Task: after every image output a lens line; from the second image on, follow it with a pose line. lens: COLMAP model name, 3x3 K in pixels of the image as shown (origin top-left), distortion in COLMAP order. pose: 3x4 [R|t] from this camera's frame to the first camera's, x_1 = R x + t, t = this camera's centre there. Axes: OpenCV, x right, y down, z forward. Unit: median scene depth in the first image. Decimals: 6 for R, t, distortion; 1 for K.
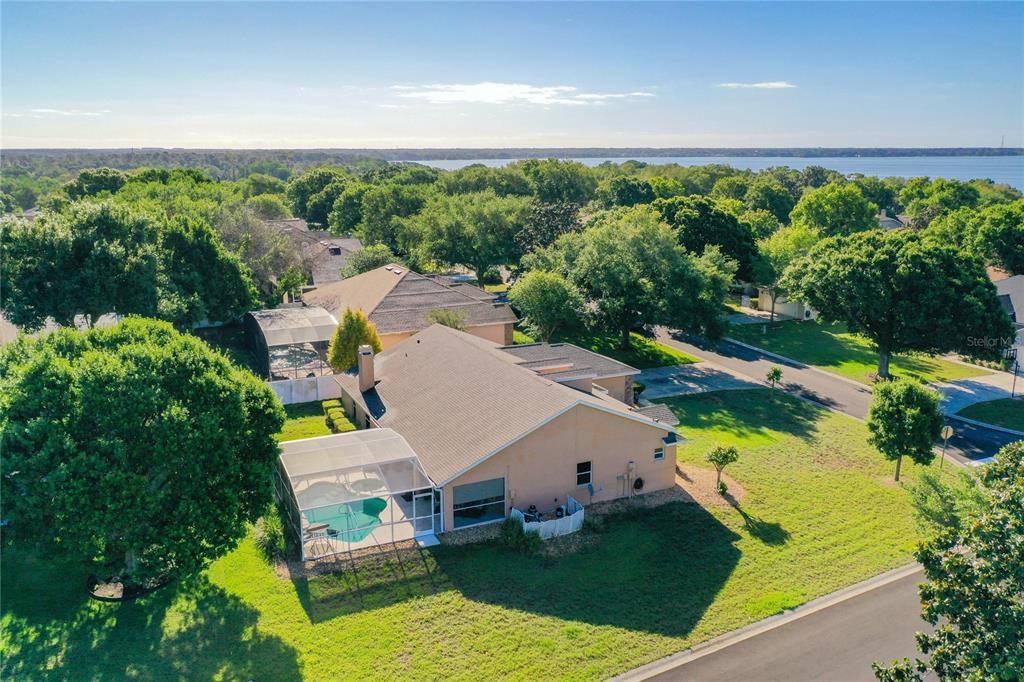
lens RADIAL K [[851.6, 0, 538.8], [0, 851.6, 341.8], [0, 0, 1]] dist [0.012548, -0.003145]
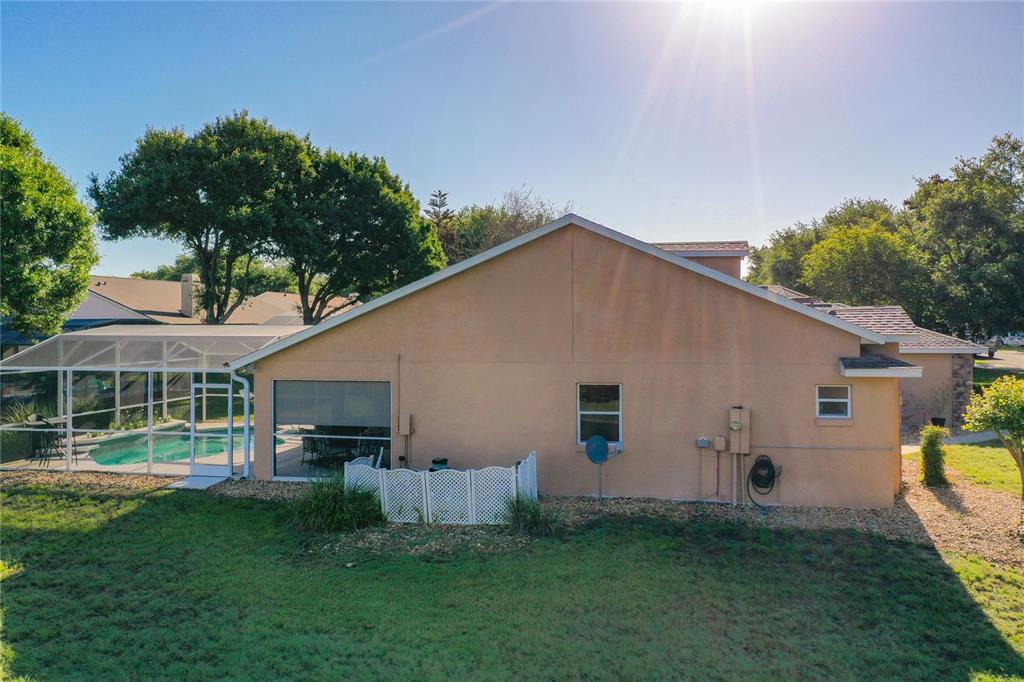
lens RADIAL K [[839.0, 0, 508.8], [0, 839.0, 323.5], [0, 0, 1]] dist [-0.003483, 0.004675]
pose [[0.795866, -0.005772, -0.605445, 0.237385], [-0.133234, 0.973775, -0.184421, 0.174991], [0.590632, 0.227440, 0.774226, 0.597872]]
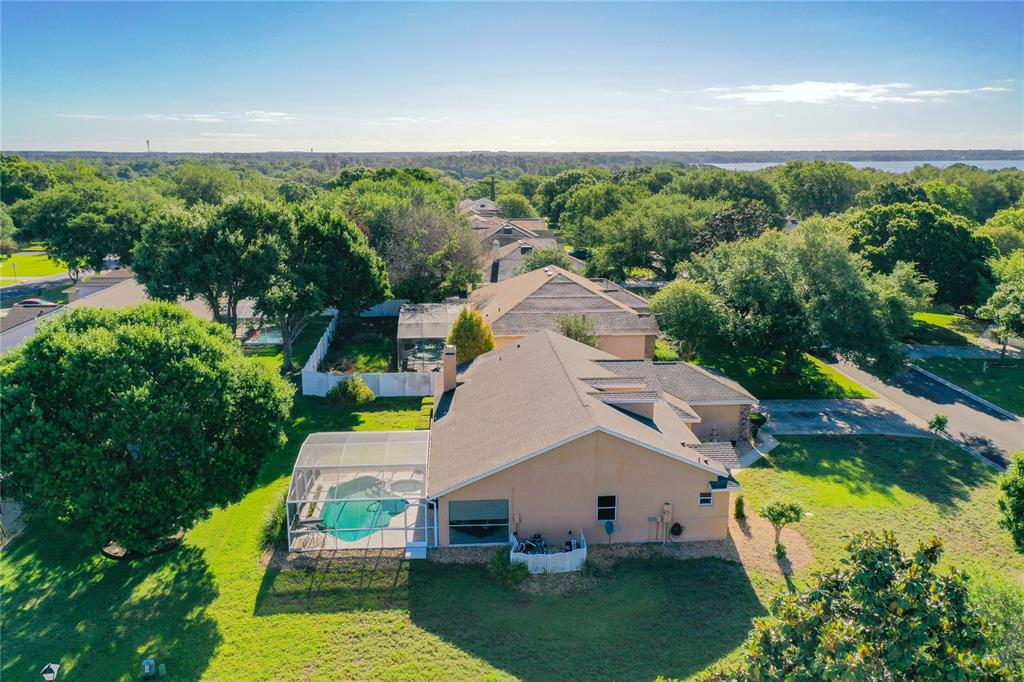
lens RADIAL K [[846.2, 0, 511.9], [0, 846.2, 357.8], [0, 0, 1]] dist [0.009040, 0.005212]
pose [[0.927793, 0.089259, -0.362260, 0.244640], [-0.083431, 0.996008, 0.031734, -0.020581], [0.363647, 0.000781, 0.931537, 0.124554]]
